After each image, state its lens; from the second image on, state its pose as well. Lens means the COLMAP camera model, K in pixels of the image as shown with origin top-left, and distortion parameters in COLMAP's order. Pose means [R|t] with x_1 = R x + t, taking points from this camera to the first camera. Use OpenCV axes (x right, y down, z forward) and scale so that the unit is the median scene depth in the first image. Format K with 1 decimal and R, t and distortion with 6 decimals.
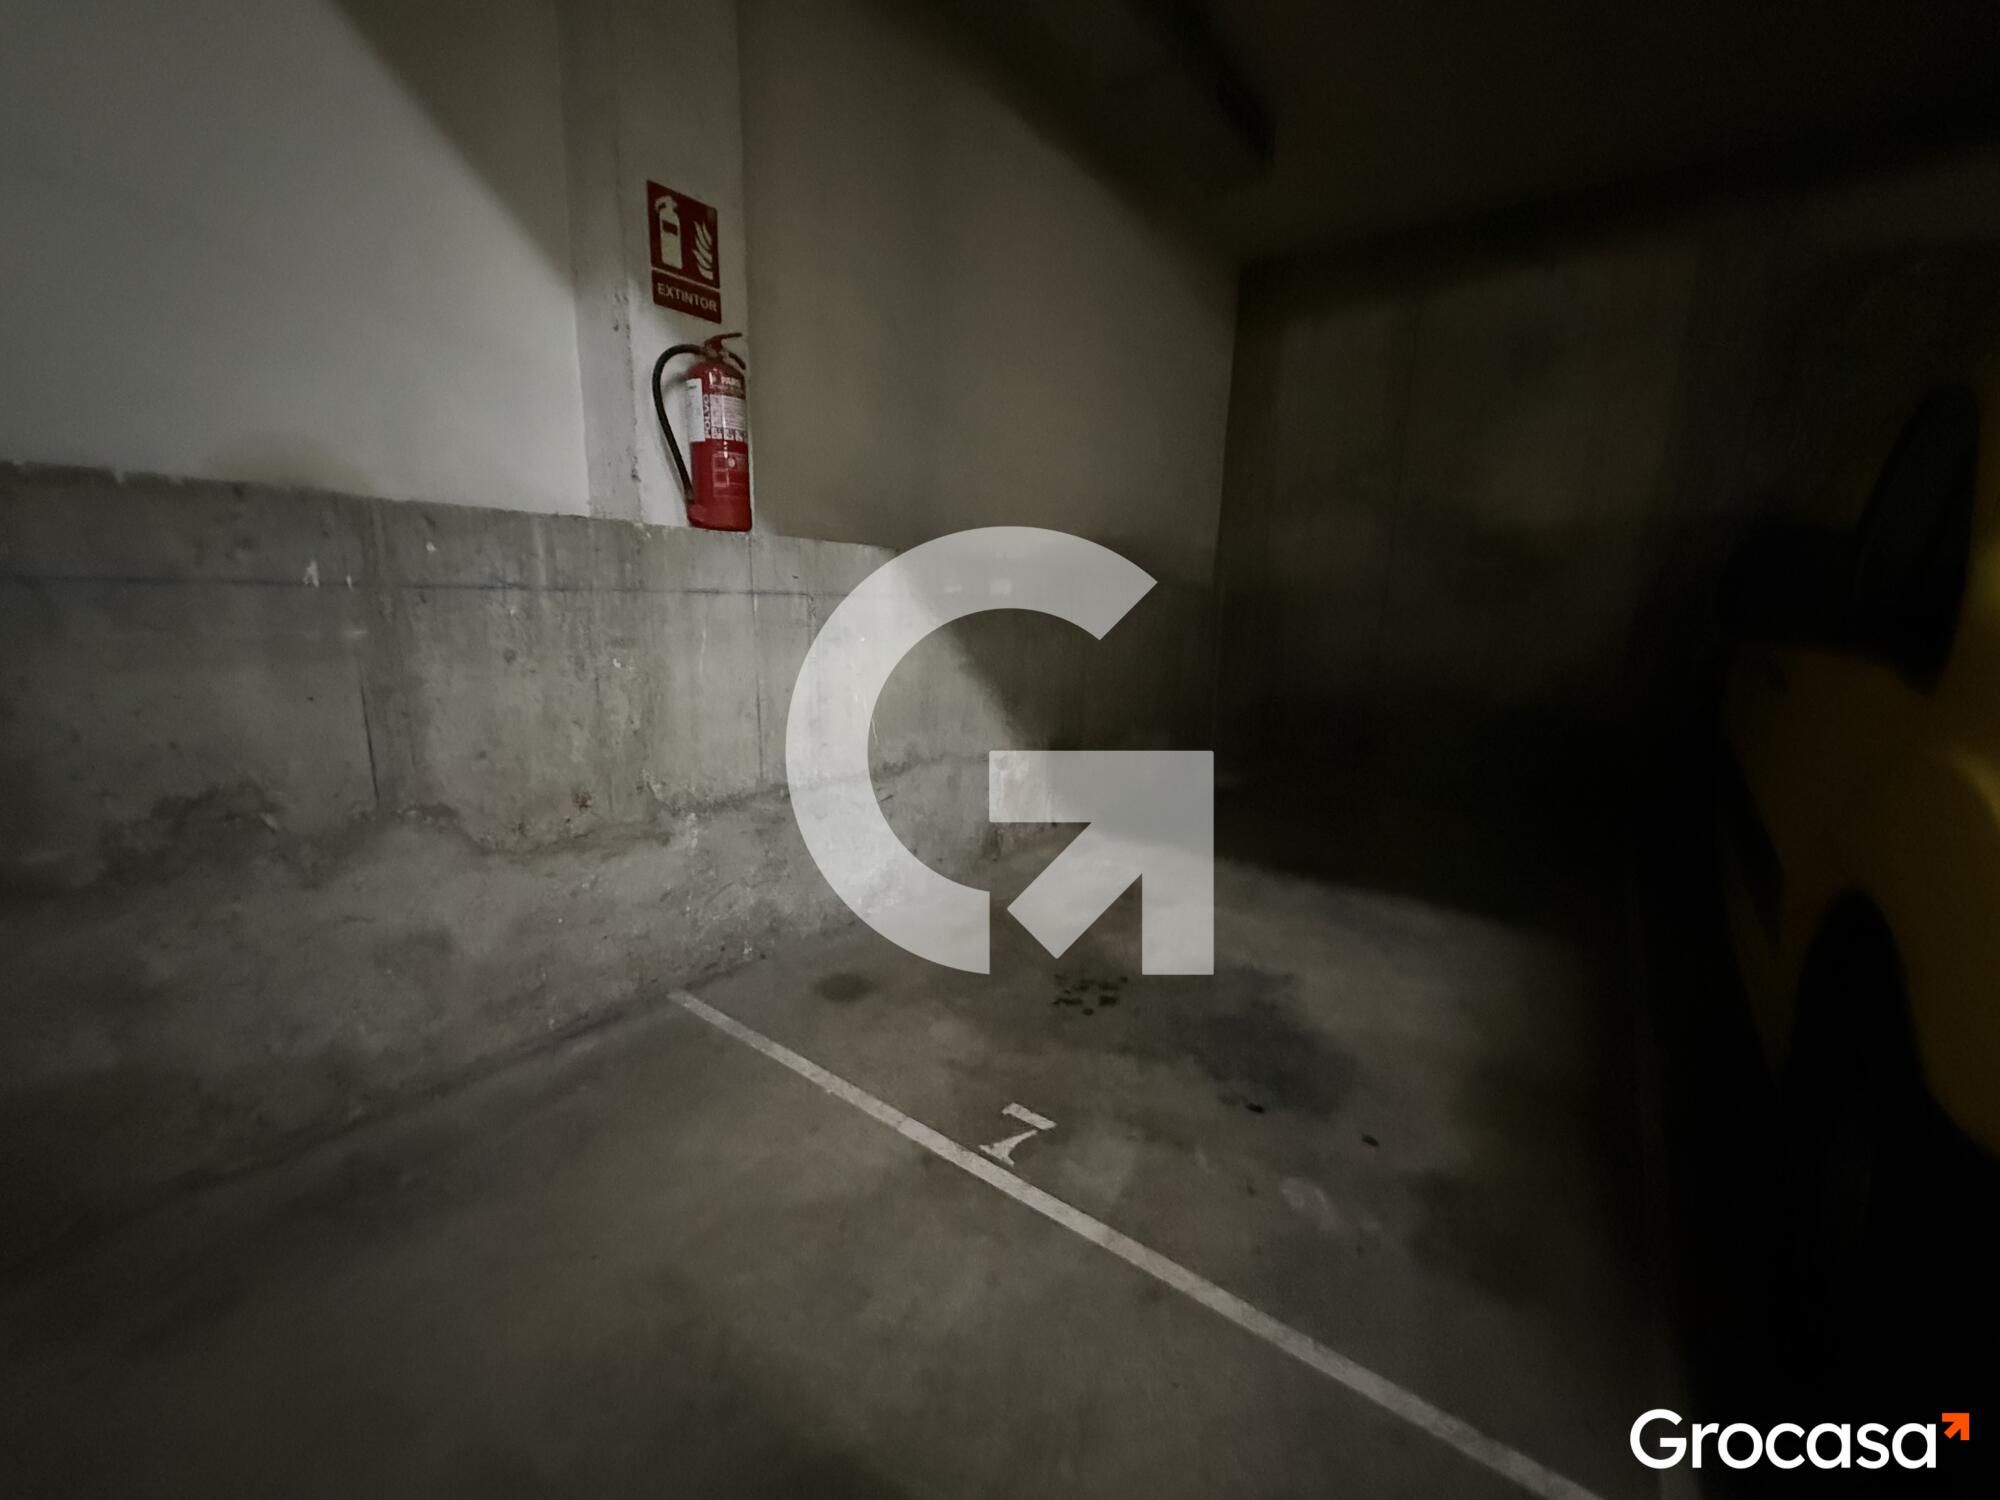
lens RADIAL K [[793.9, 0, 1000.3], [0, 793.9, 752.8], [0, 0, 1]] dist [0.000481, -0.000275]
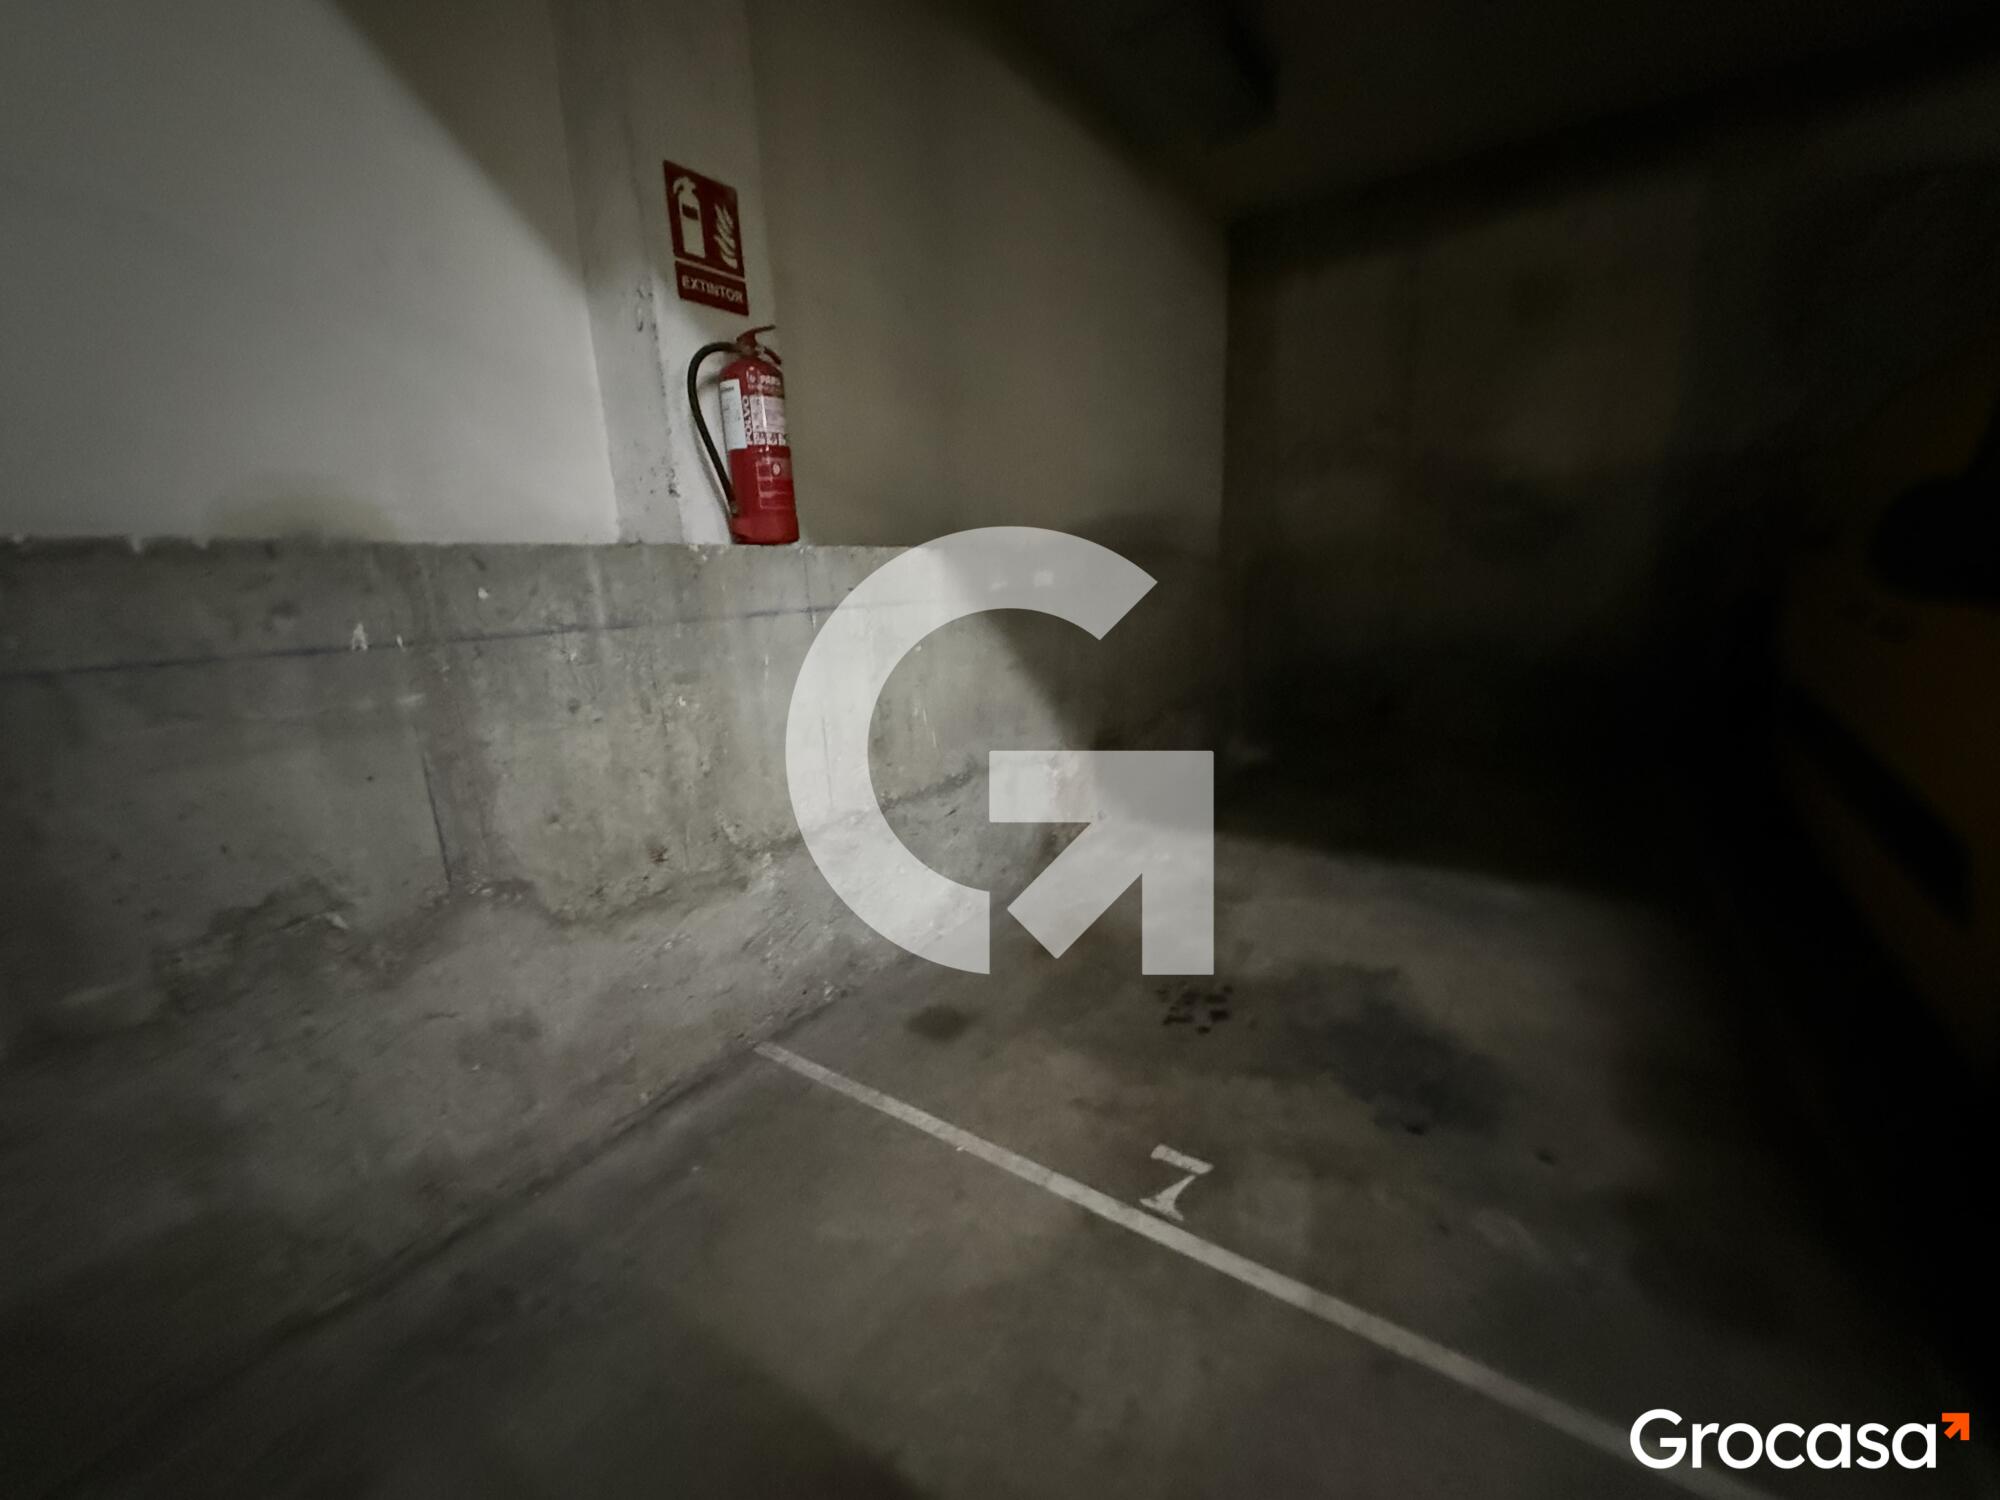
lens RADIAL K [[793.9, 0, 999.7], [0, 793.9, 747.7], [0, 0, 1]] dist [0.000481, -0.000275]
pose [[0.996911, -0.071251, 0.033039, -0.171964], [0.070312, 0.997111, 0.028750, -0.067700], [-0.034992, -0.026338, 0.999040, 0.083667]]
